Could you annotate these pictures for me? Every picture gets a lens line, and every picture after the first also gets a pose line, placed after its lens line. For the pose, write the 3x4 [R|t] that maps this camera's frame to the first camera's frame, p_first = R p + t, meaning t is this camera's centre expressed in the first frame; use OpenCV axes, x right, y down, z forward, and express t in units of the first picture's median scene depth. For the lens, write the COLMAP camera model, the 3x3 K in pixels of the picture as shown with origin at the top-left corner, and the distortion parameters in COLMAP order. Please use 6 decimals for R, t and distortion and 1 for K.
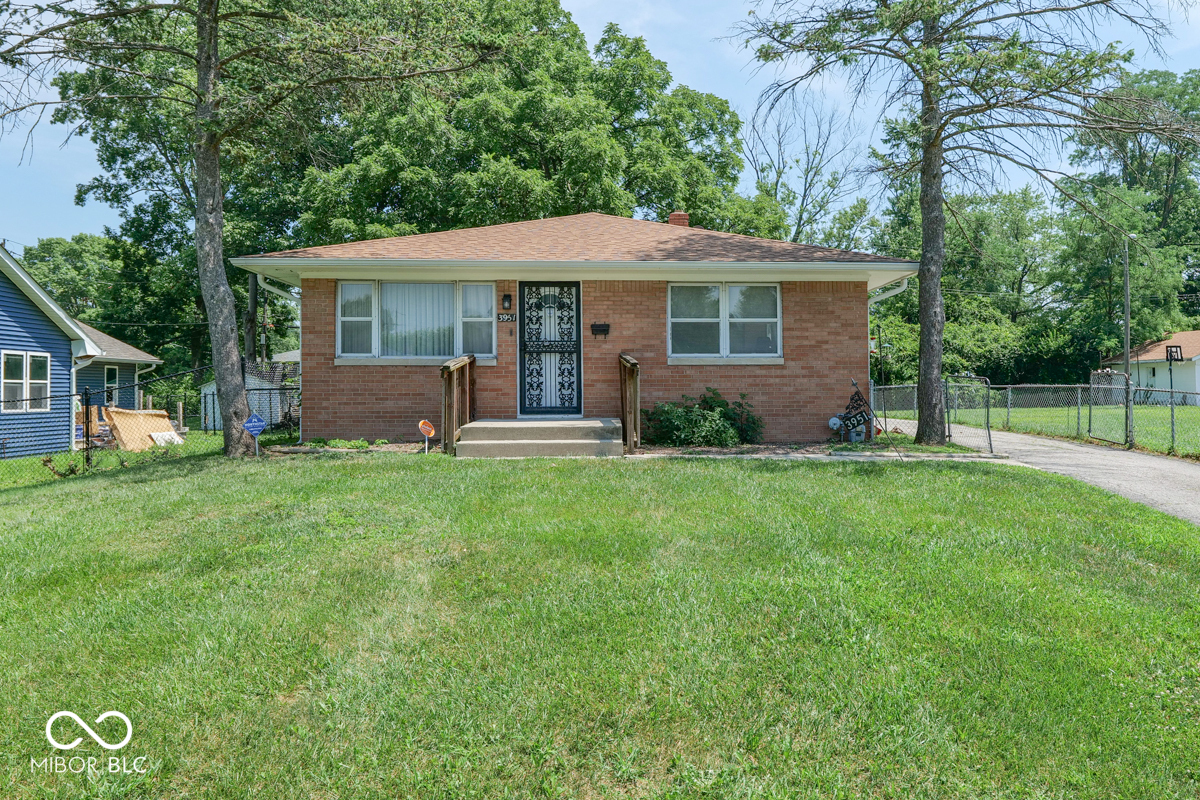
lens RADIAL K [[886.8, 0, 601.4], [0, 886.8, 394.3], [0, 0, 1]] dist [-0.002760, 0.004057]
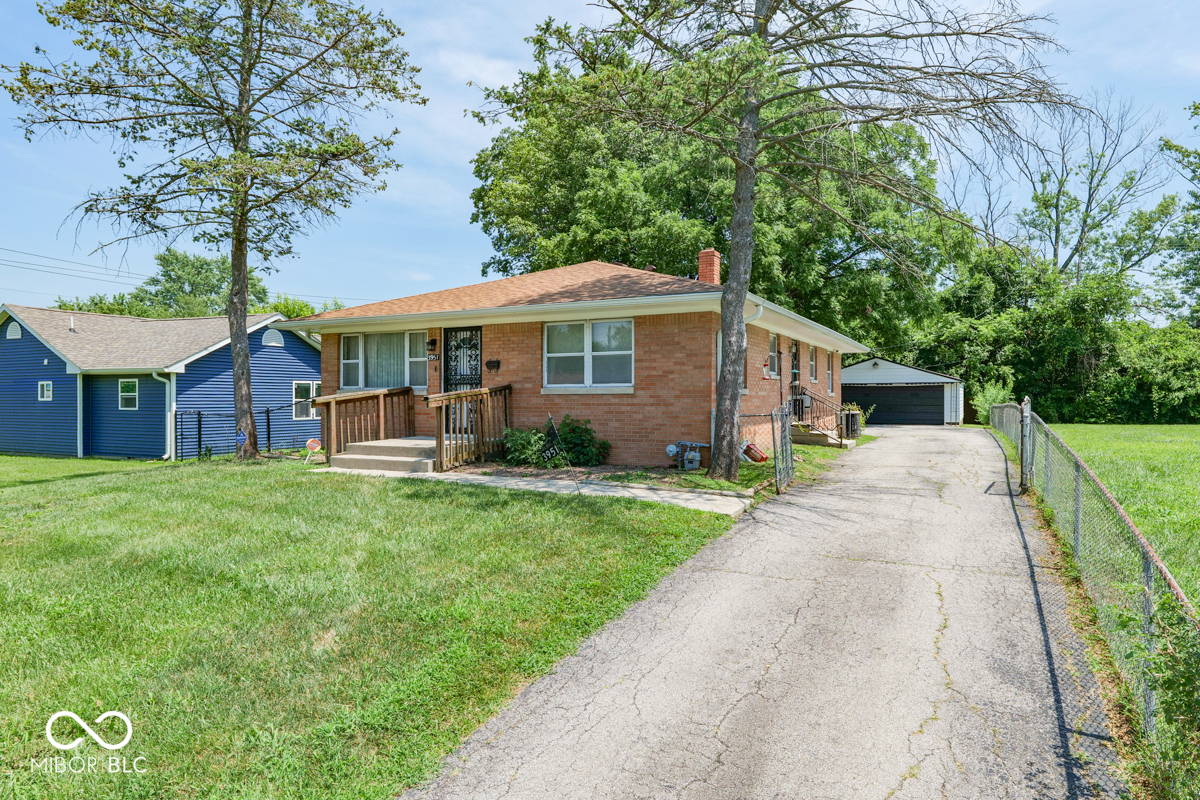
lens RADIAL K [[697.2, 0, 605.2], [0, 697.2, 411.1], [0, 0, 1]] dist [0.002311, -0.002272]
pose [[0.863954, 0.011865, -0.503431, 0.599425], [-0.001825, 0.999790, 0.020432, -0.029440], [0.503567, -0.016733, 0.863794, 0.252313]]
